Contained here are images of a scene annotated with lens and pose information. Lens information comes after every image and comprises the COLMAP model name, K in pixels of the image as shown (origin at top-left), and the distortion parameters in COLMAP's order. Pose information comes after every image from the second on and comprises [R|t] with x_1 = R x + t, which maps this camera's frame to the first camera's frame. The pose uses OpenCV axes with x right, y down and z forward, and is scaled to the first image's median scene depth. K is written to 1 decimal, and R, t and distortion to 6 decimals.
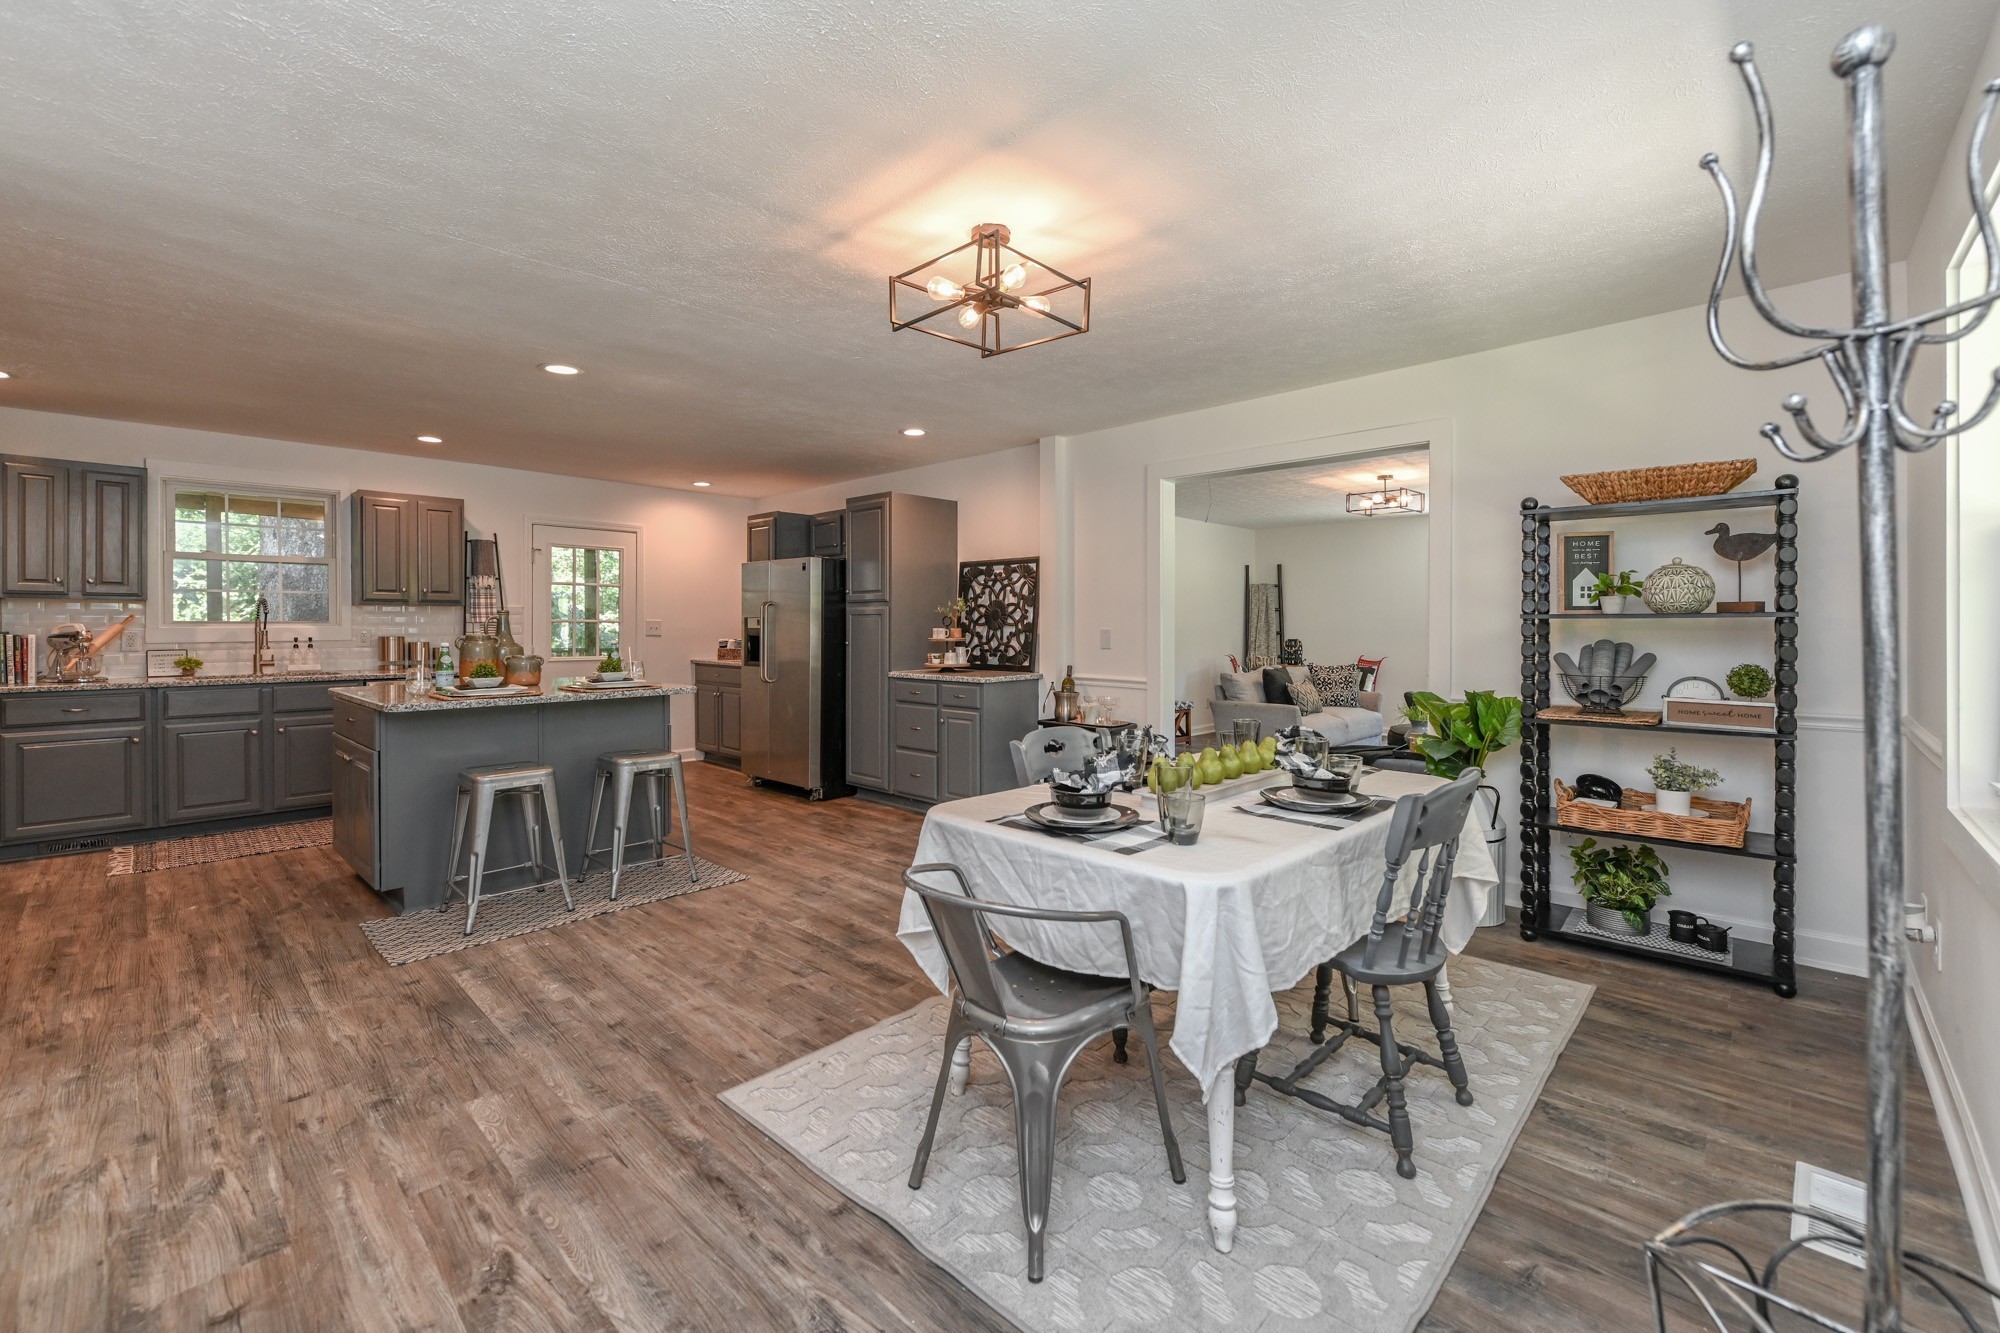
lens RADIAL K [[852.5, 0, 996.7], [0, 852.5, 635.1], [0, 0, 1]] dist [0.008099, -0.000277]
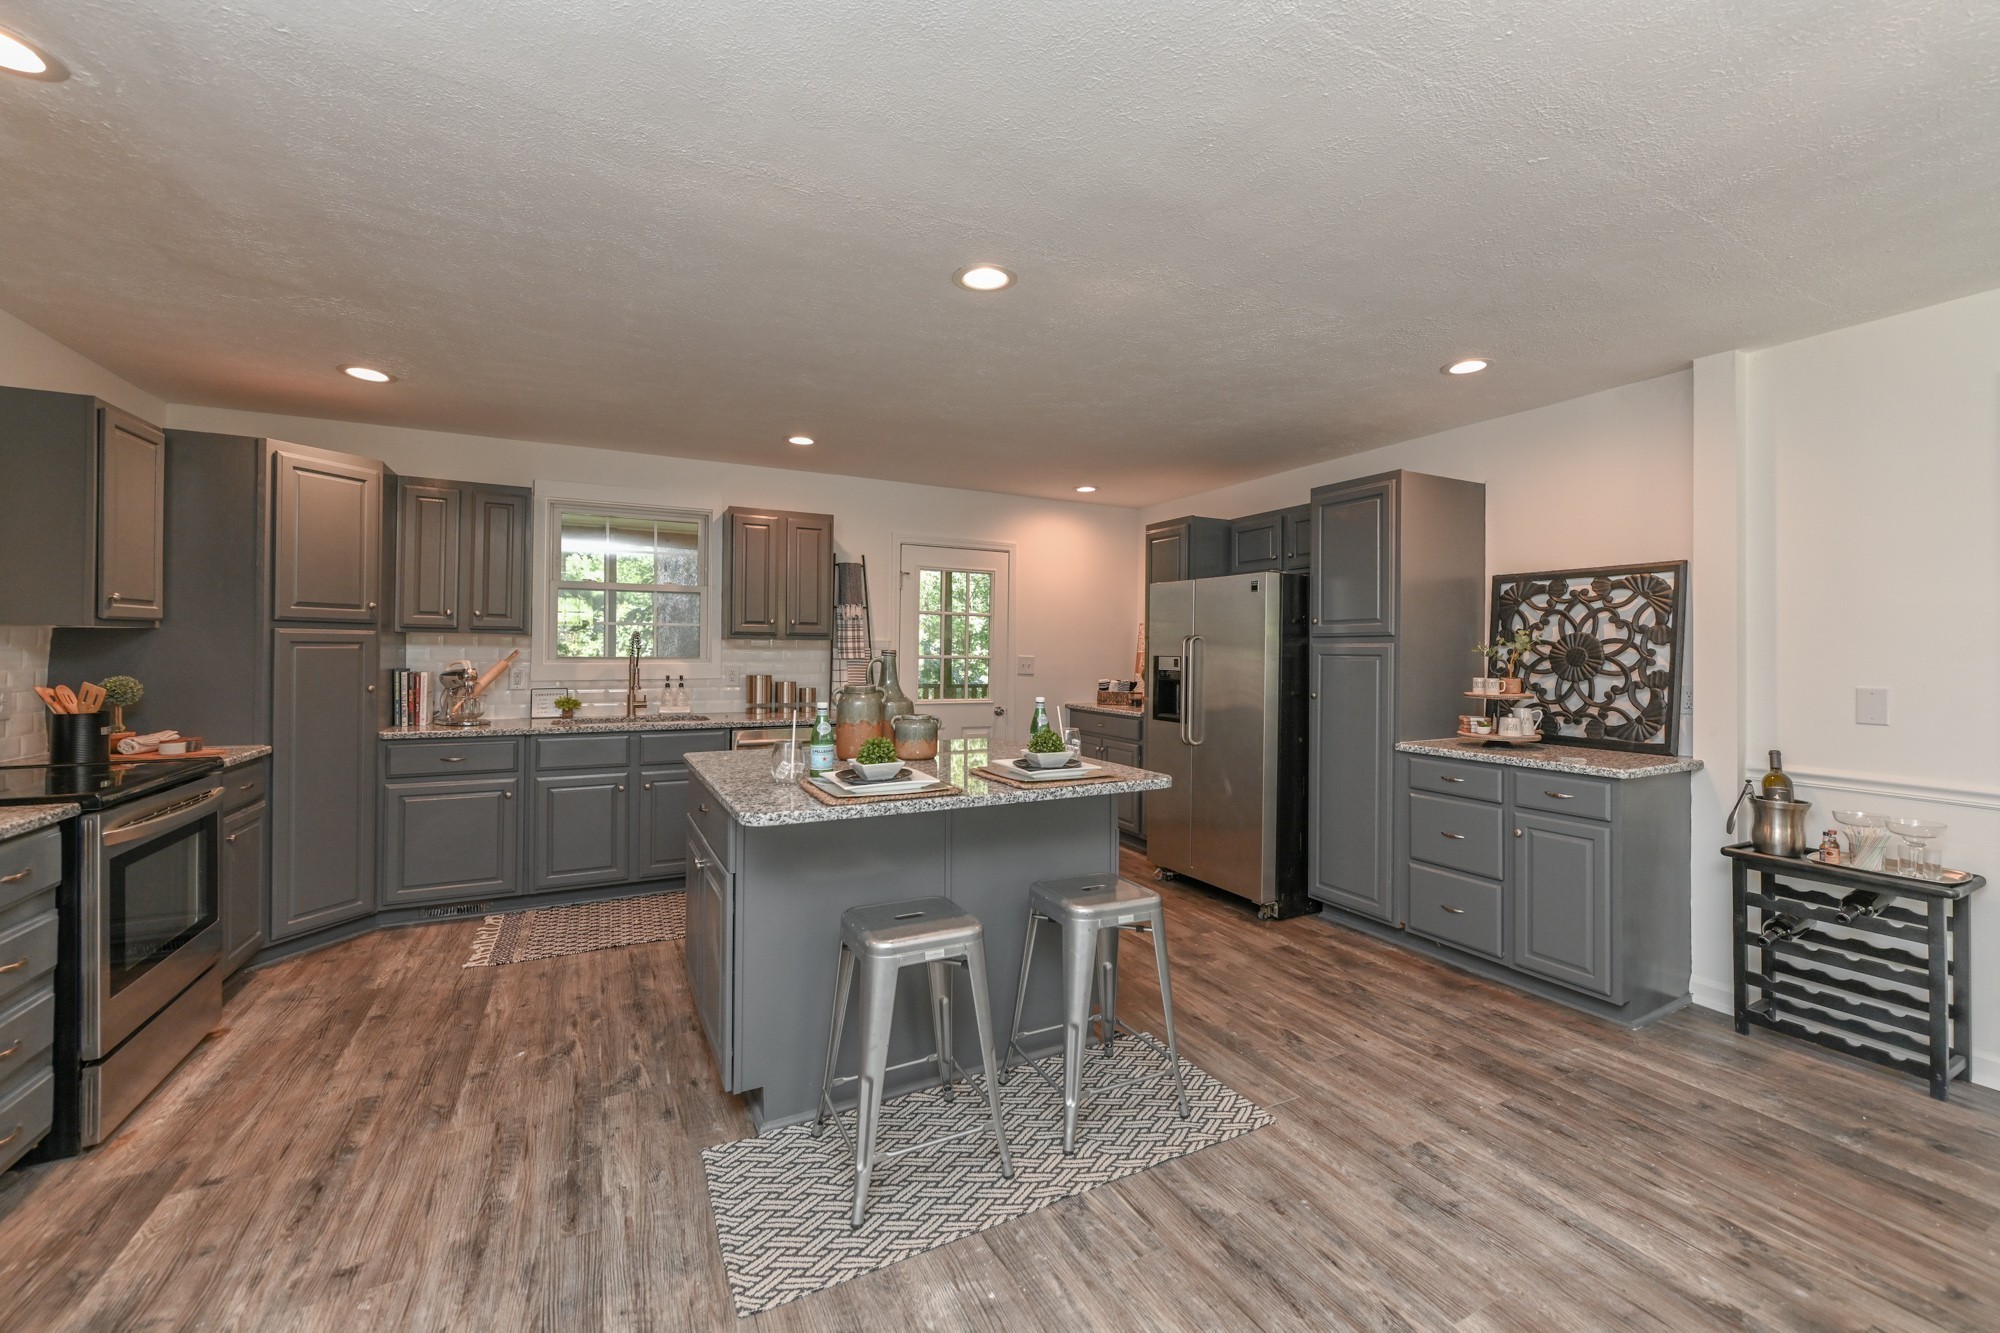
lens RADIAL K [[852.5, 0, 1017.3], [0, 852.5, 655.9], [0, 0, 1]] dist [0.008099, -0.000277]
pose [[0.947076, 0.008941, -0.320884, -0.192602], [-0.012079, 0.999897, -0.007790, -0.015296], [0.320781, 0.011254, 0.947087, 0.280573]]
